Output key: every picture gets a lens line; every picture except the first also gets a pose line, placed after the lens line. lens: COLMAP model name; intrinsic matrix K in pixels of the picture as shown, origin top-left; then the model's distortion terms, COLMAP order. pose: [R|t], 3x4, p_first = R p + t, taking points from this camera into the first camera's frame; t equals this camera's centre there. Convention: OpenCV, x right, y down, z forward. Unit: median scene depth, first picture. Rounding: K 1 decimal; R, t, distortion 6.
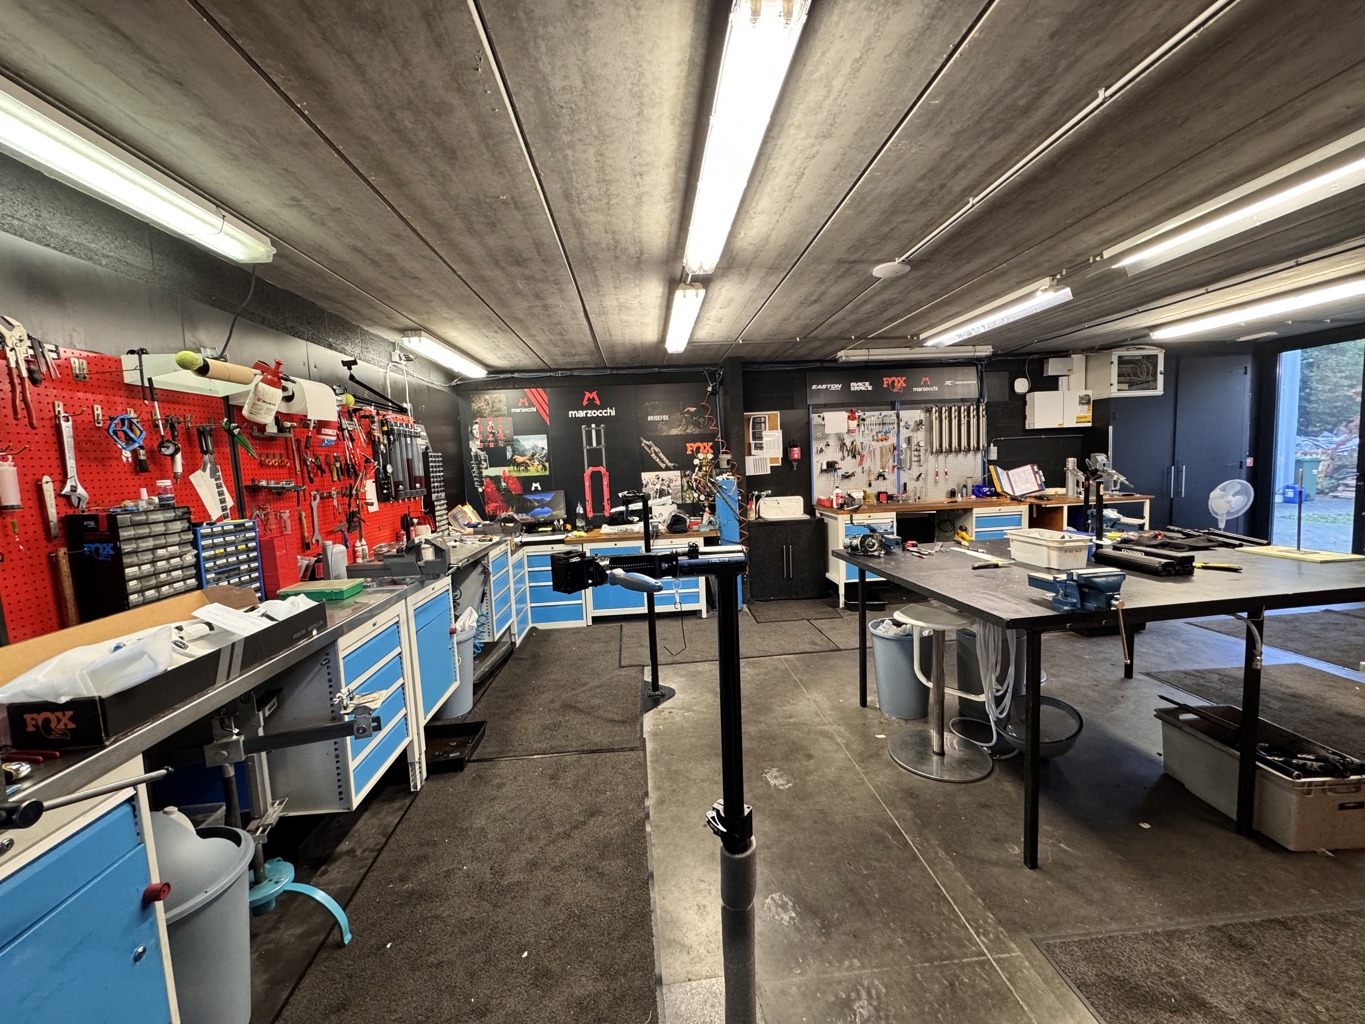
lens RADIAL K [[540.8, 0, 683.0], [0, 540.8, 510.3], [0, 0, 1]] dist [-0.001928, -0.000168]
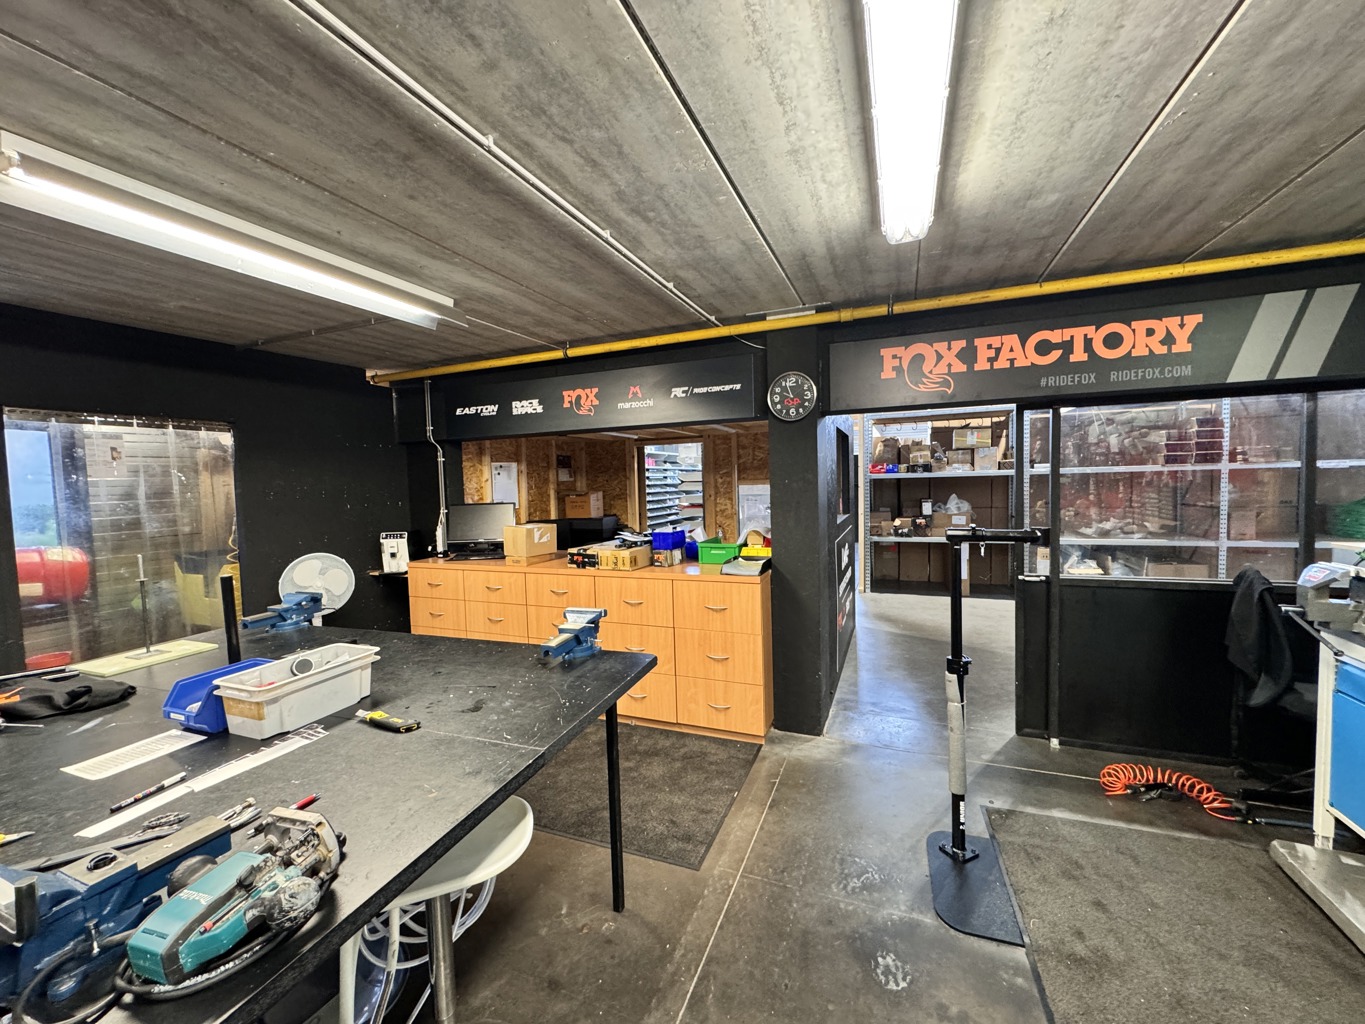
lens RADIAL K [[540.8, 0, 686.3], [0, 540.8, 508.8], [0, 0, 1]] dist [-0.001928, -0.000168]
pose [[-0.897962, 0.046584, 0.437601, 0.051669], [0.107782, 0.987377, 0.116062, -0.202567], [-0.426670, 0.151384, -0.891647, 1.823271]]
